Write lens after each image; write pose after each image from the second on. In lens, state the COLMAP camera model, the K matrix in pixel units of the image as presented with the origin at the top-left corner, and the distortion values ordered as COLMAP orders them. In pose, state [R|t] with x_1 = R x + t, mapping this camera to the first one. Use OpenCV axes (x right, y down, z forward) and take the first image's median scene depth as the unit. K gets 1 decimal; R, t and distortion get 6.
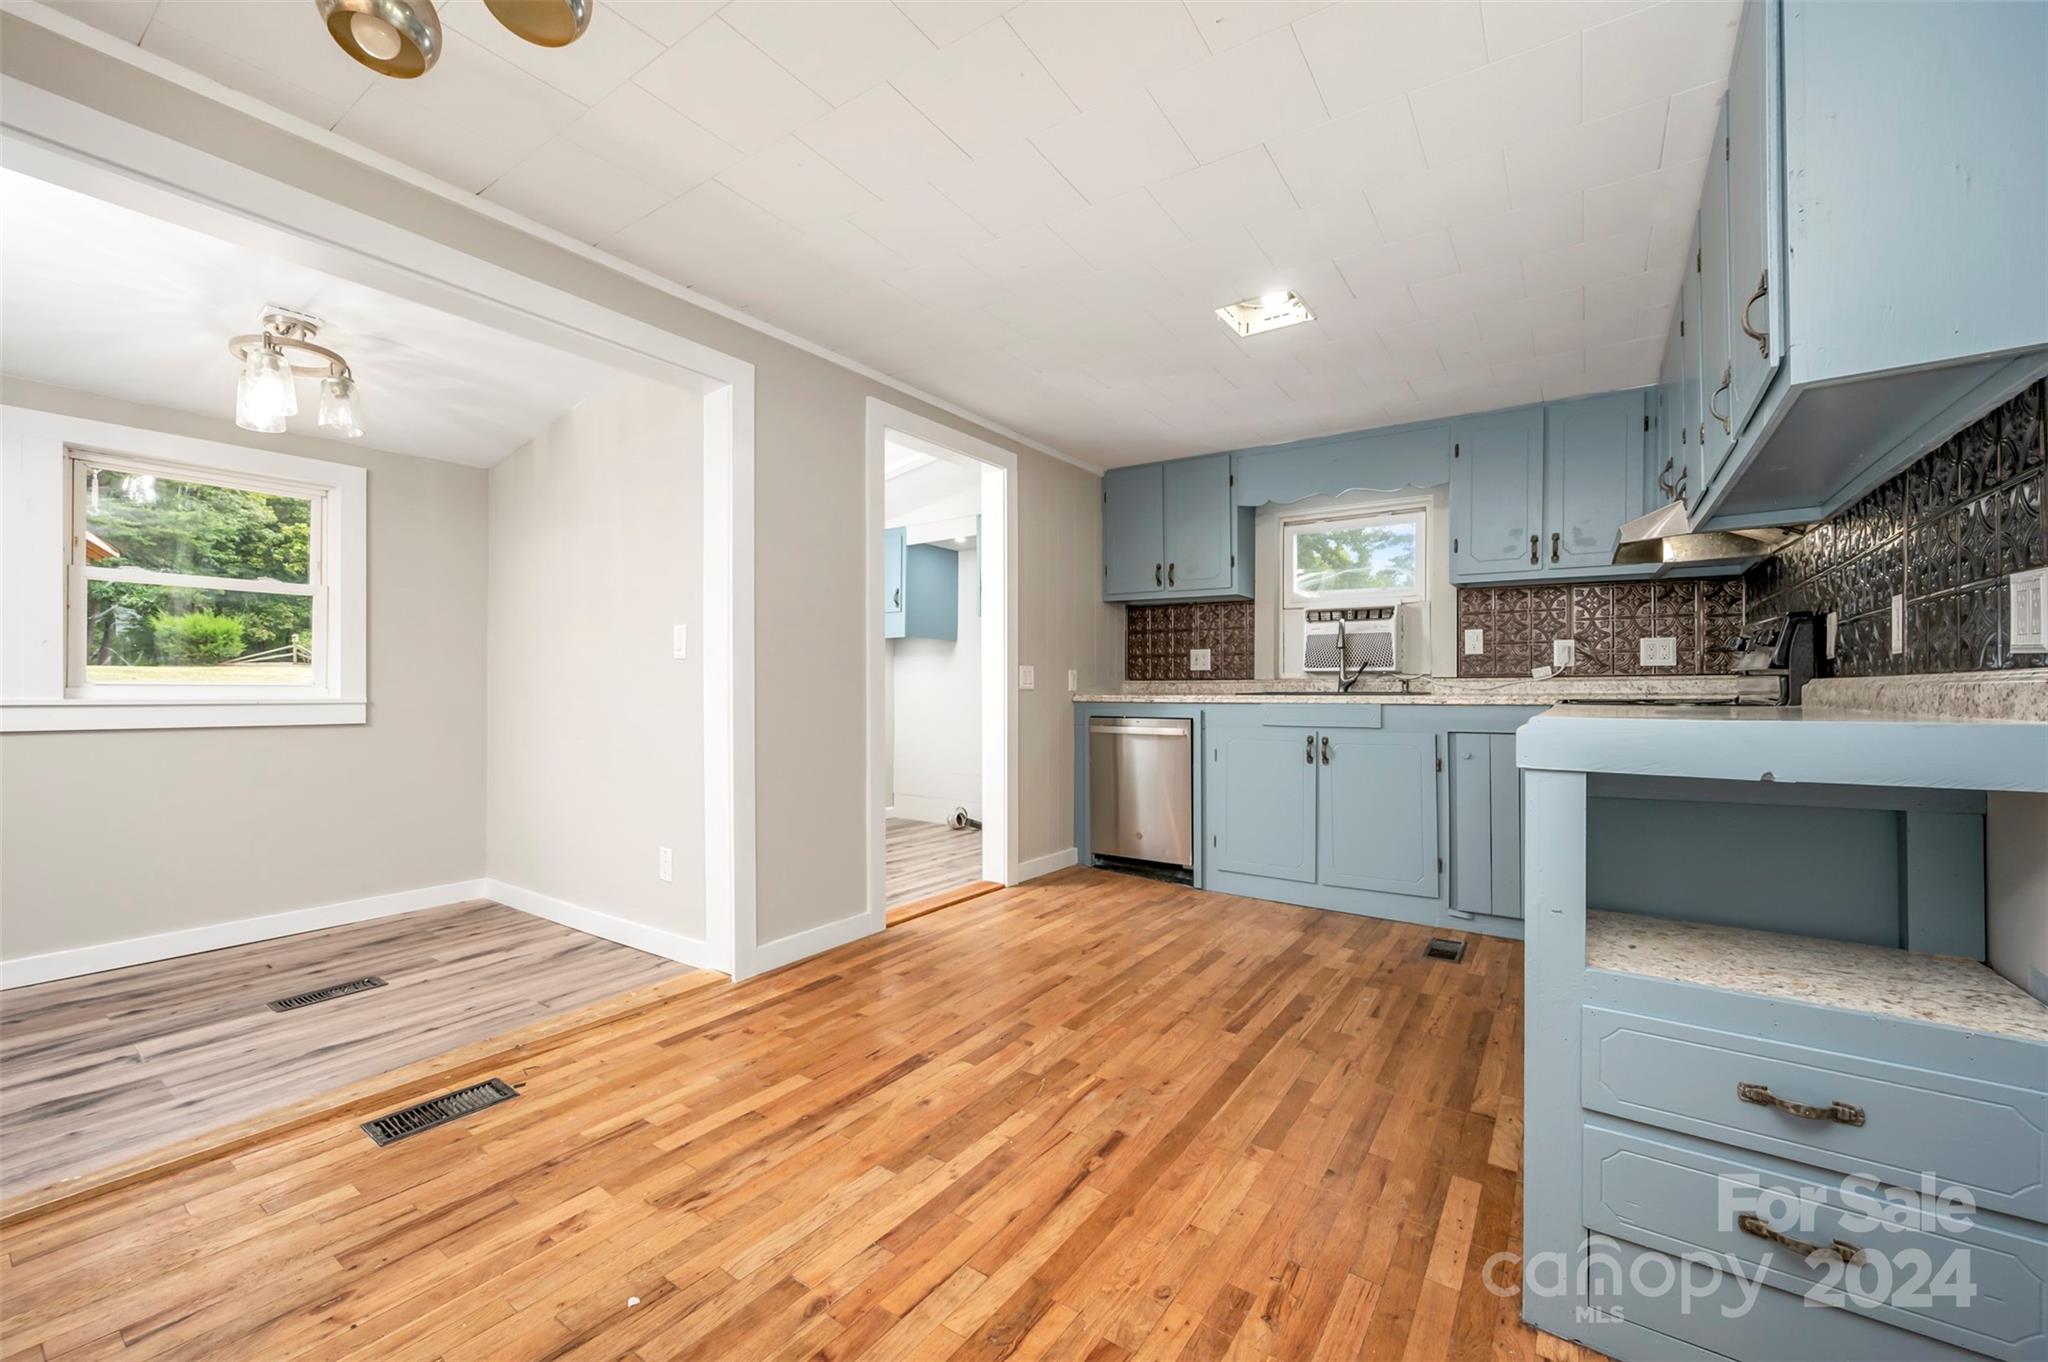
lens RADIAL K [[817.4, 0, 1042.9], [0, 817.4, 681.5], [0, 0, 1]] dist [-0.000340, 0.000043]
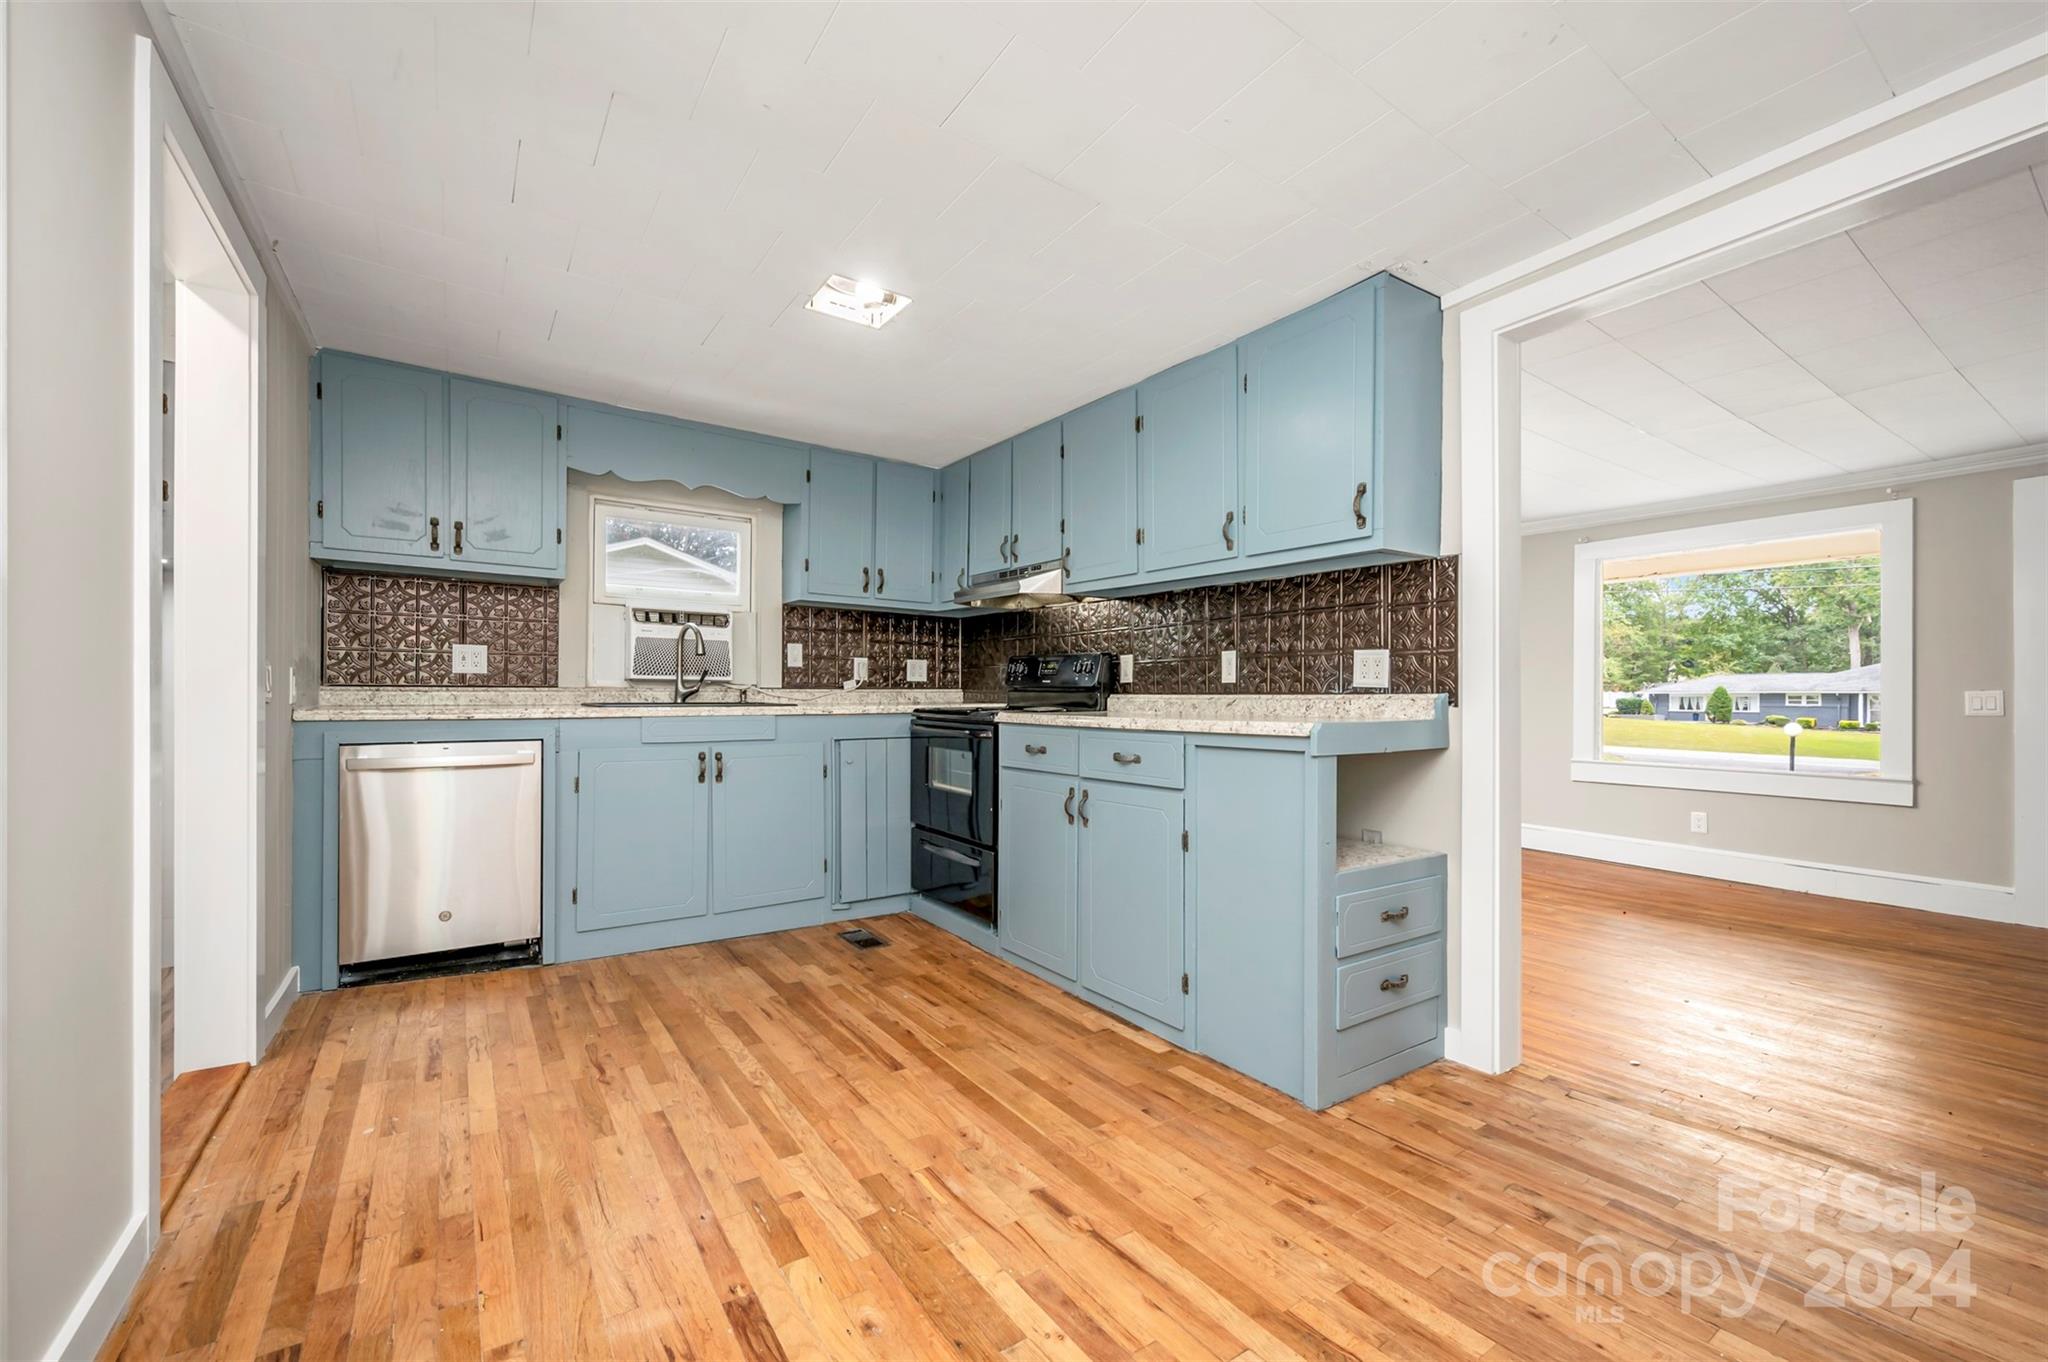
lens RADIAL K [[817.4, 0, 1033.9], [0, 817.4, 693.7], [0, 0, 1]] dist [-0.000340, 0.000043]
pose [[0.365509, 0.003470, 0.930801, -0.400483], [-0.011283, 0.999936, 0.000703, -0.002603], [-0.930739, -0.010759, 0.365525, 0.354448]]
